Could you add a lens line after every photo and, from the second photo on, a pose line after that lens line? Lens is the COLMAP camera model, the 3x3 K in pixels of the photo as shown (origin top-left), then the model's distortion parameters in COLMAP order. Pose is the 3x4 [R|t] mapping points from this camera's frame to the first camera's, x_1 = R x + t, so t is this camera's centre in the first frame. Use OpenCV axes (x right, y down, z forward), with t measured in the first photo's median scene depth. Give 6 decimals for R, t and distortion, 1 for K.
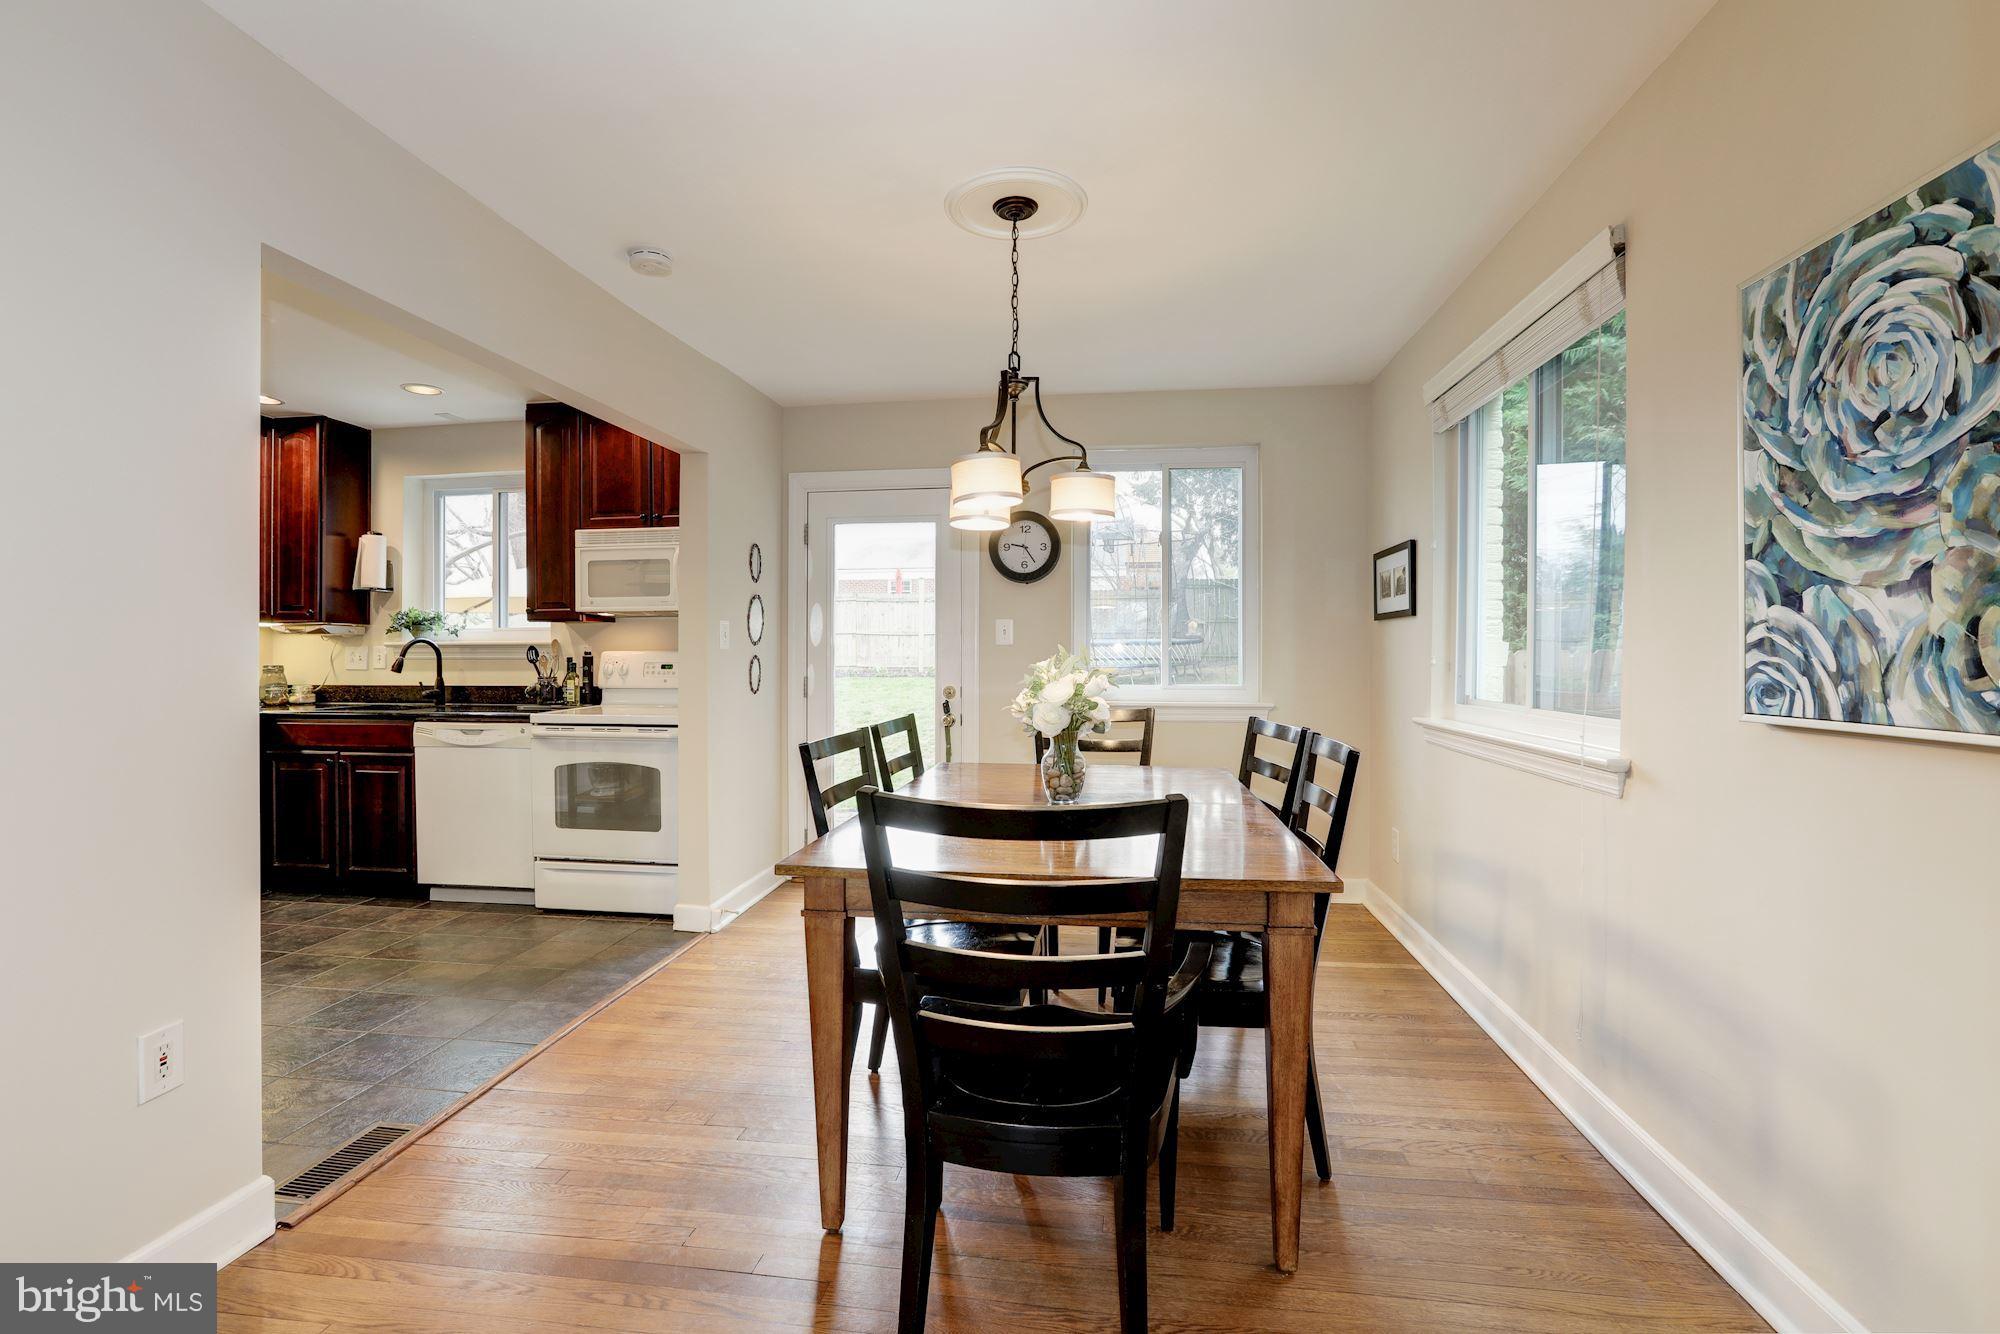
lens RADIAL K [[914.5, 0, 991.2], [0, 914.5, 658.3], [0, 0, 1]] dist [-0.015188, 0.006462]
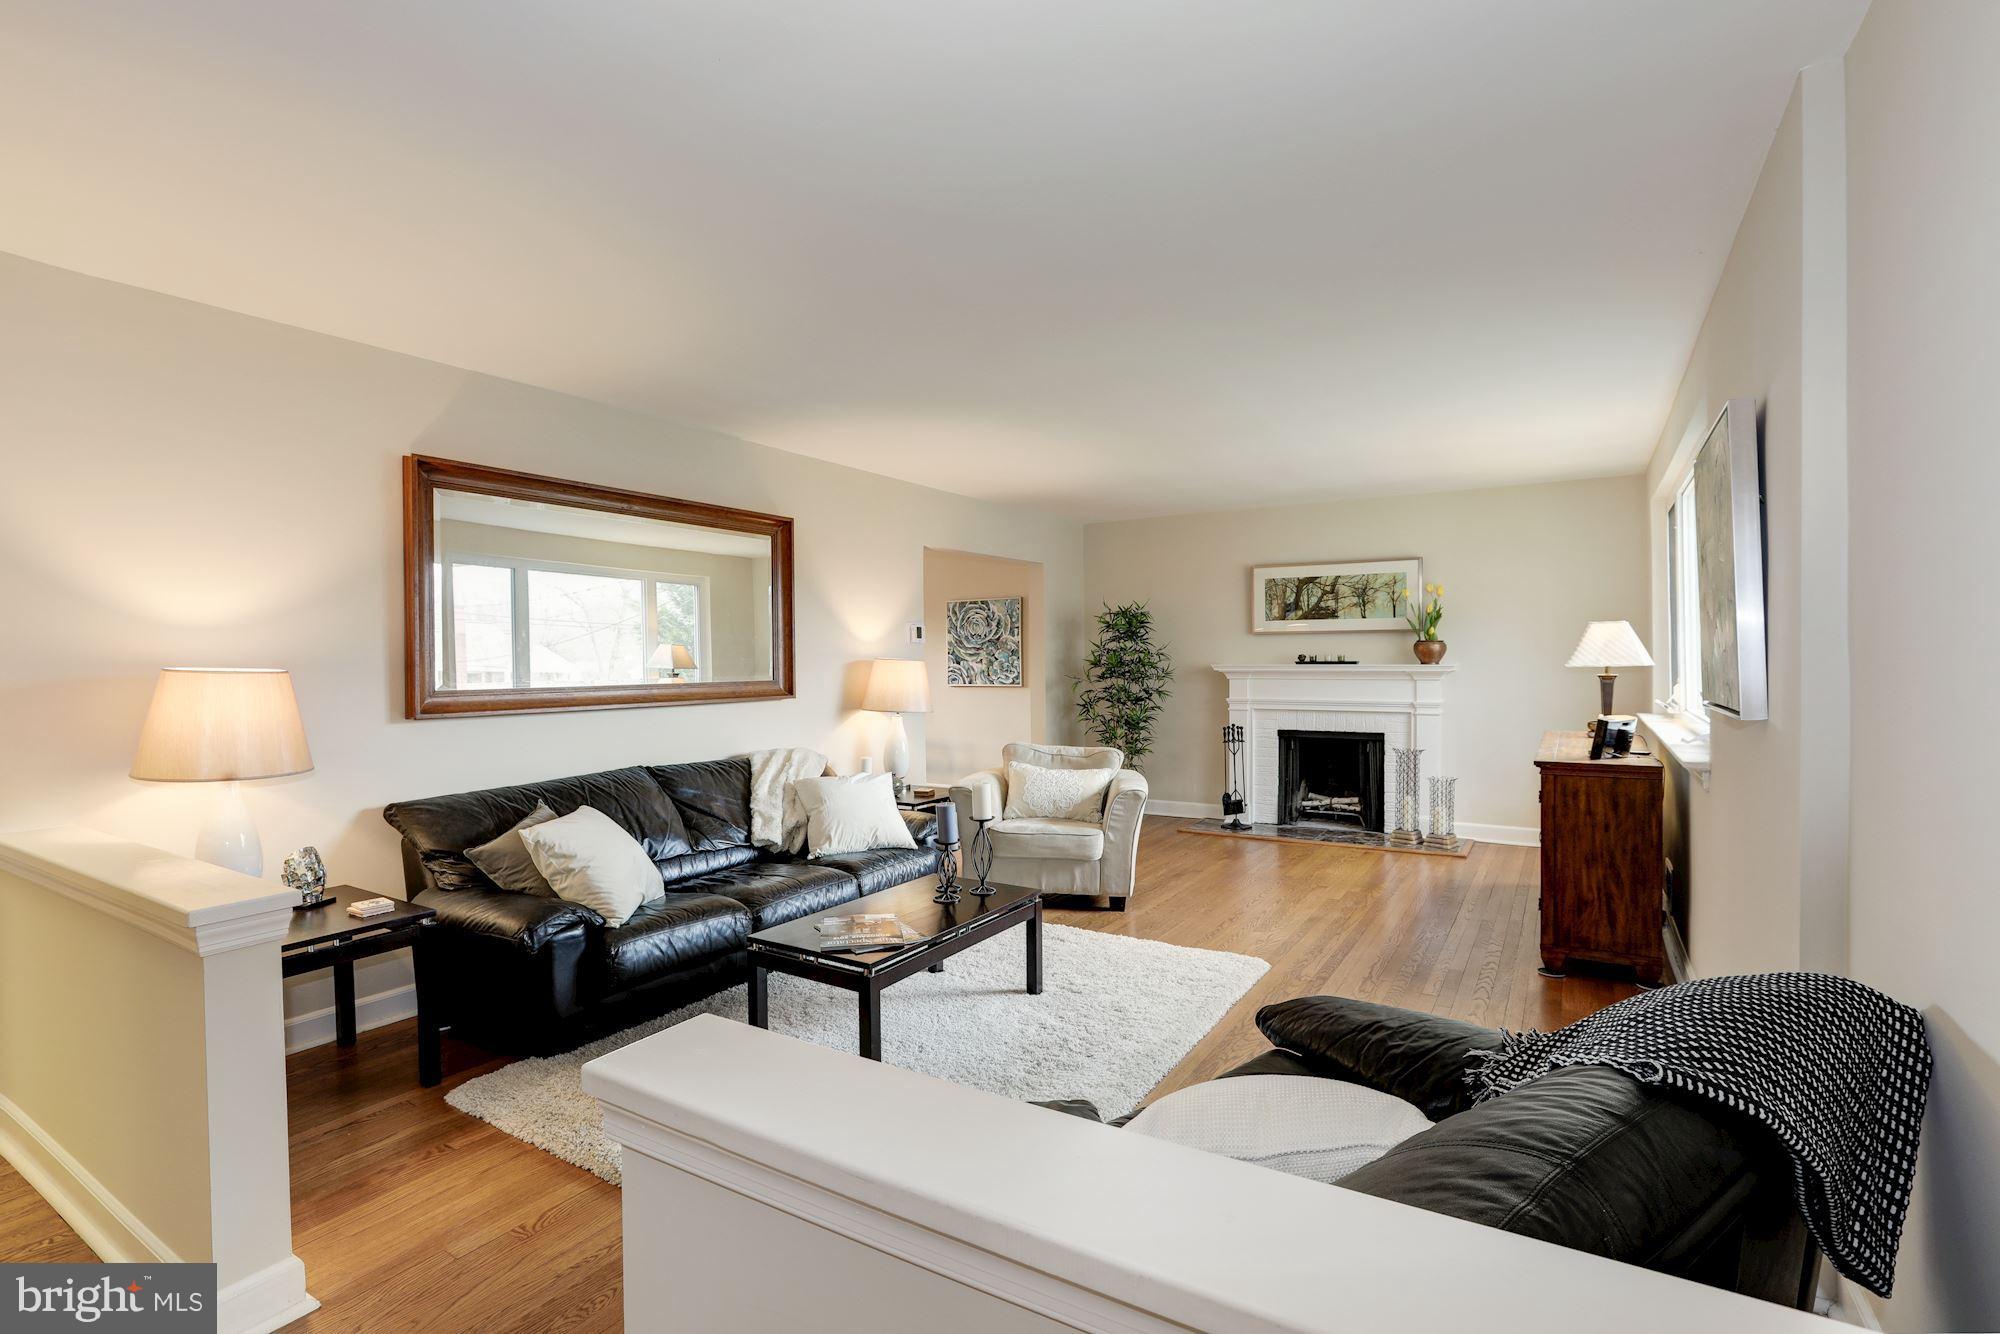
lens RADIAL K [[920.9, 0, 999.8], [0, 920.9, 663.0], [0, 0, 1]] dist [-0.035070, 0.010788]
pose [[0.398670, -0.000719, 0.917094, -1.522412], [0.008745, 0.999957, -0.003017, -0.016867], [-0.917053, 0.009222, 0.398659, -0.536260]]
